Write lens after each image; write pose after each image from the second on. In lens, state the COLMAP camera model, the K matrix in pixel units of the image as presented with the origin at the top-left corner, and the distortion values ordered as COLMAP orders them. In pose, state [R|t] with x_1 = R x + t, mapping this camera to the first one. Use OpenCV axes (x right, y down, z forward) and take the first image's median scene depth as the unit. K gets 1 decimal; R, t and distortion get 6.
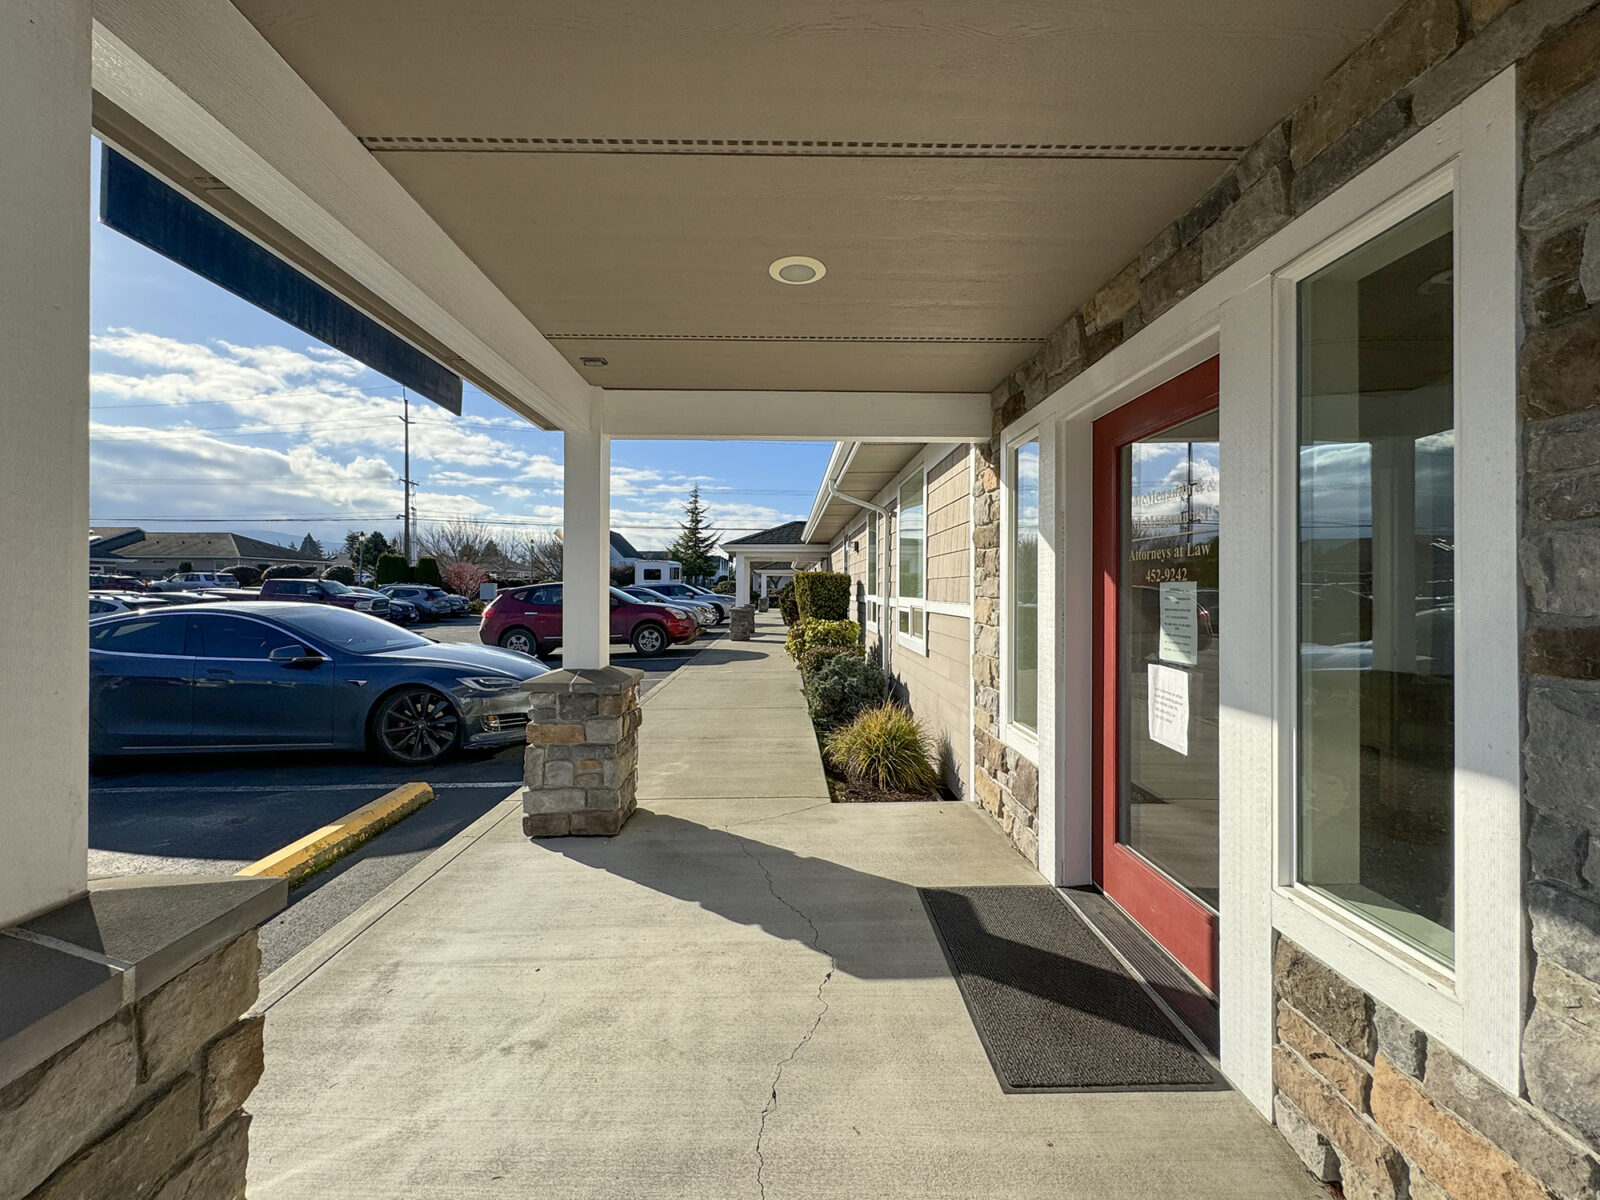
lens RADIAL K [[645.8, 0, 798.0], [0, 645.8, 587.8], [0, 0, 1]] dist [-0.014256, 0.000730]
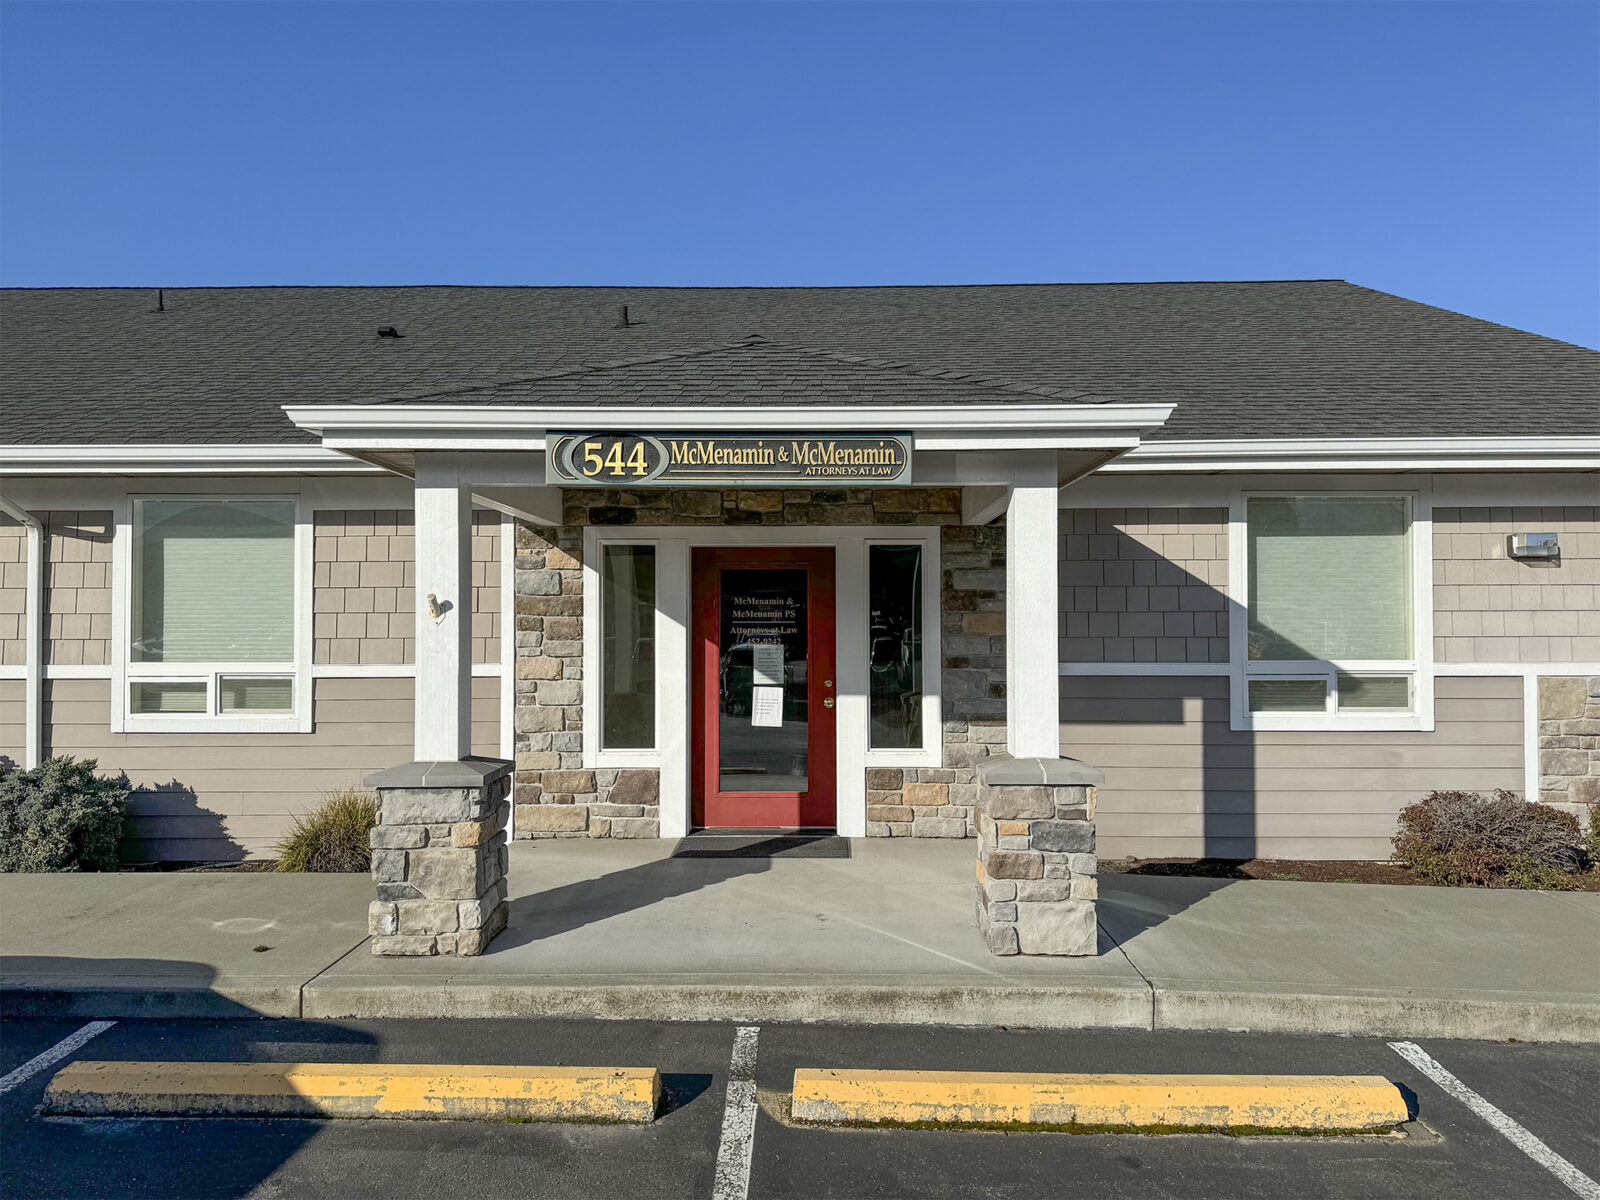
lens RADIAL K [[1106.5, 0, 799.4], [0, 1106.5, 598.6], [0, 0, 1]] dist [0.023164, -0.038592]
pose [[0.027104, 0.008723, 0.999595, -5.326540], [-0.000178, 0.999962, -0.008722, -0.229828], [-0.999633, 0.000058, 0.027105, 1.456725]]
